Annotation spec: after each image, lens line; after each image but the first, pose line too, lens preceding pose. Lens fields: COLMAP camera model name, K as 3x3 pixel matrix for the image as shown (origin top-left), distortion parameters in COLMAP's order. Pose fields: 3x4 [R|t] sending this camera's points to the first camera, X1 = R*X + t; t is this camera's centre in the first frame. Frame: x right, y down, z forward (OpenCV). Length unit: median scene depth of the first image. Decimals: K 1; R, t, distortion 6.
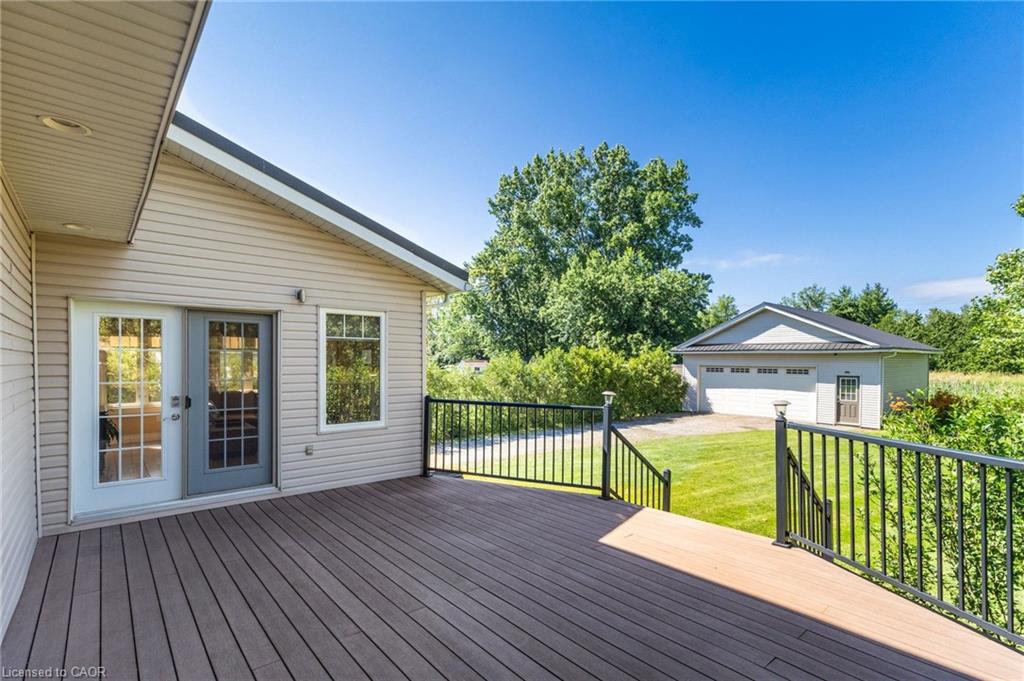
lens RADIAL K [[504.8, 0, 508.1], [0, 504.8, 367.9], [0, 0, 1]] dist [0.018398, 0.000094]
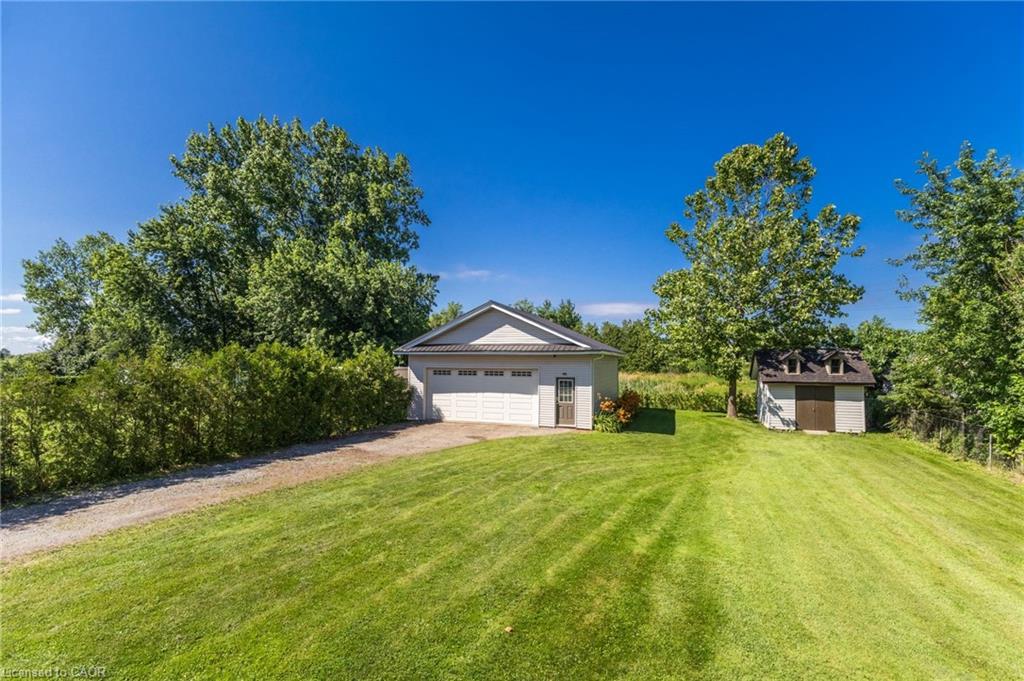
lens RADIAL K [[488.7, 0, 521.2], [0, 488.7, 335.3], [0, 0, 1]] dist [0.004469, 0.000604]
pose [[0.857006, 0.030023, 0.514431, 0.077439], [0.007409, 0.997480, -0.070556, -0.000048], [-0.515253, 0.064279, 0.854624, 0.175224]]
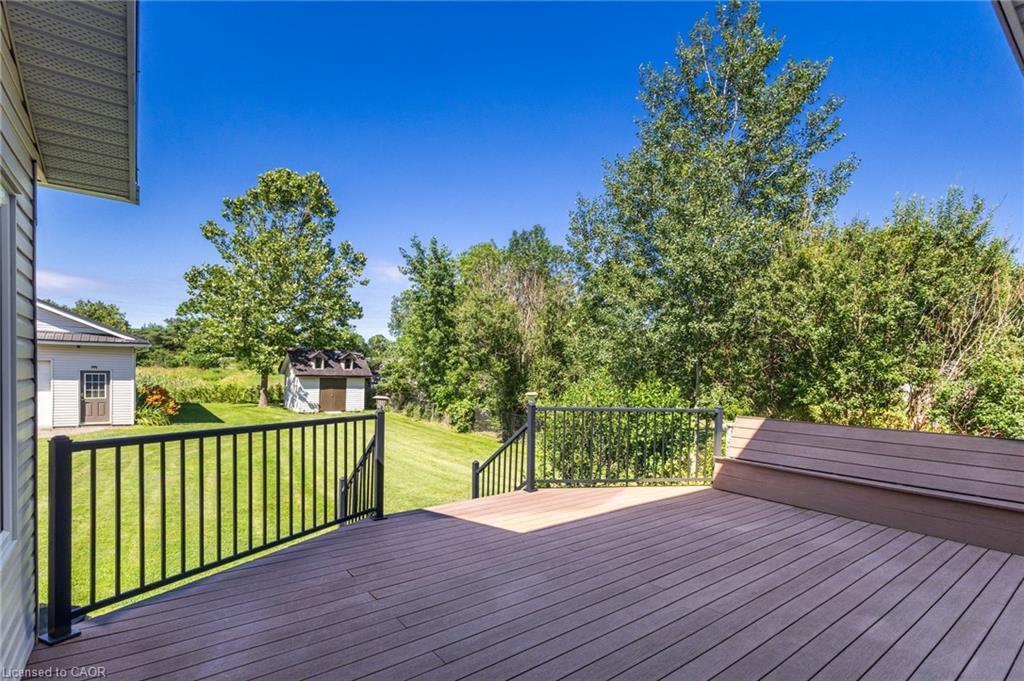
lens RADIAL K [[484.4, 0, 523.3], [0, 484.4, 385.3], [0, 0, 1]] dist [0.020007, -0.000305]
pose [[0.028950, -0.039555, 0.998798, -0.147804], [-0.011193, 0.999141, 0.039893, -0.001426], [-0.999518, -0.012334, 0.028483, 0.174352]]
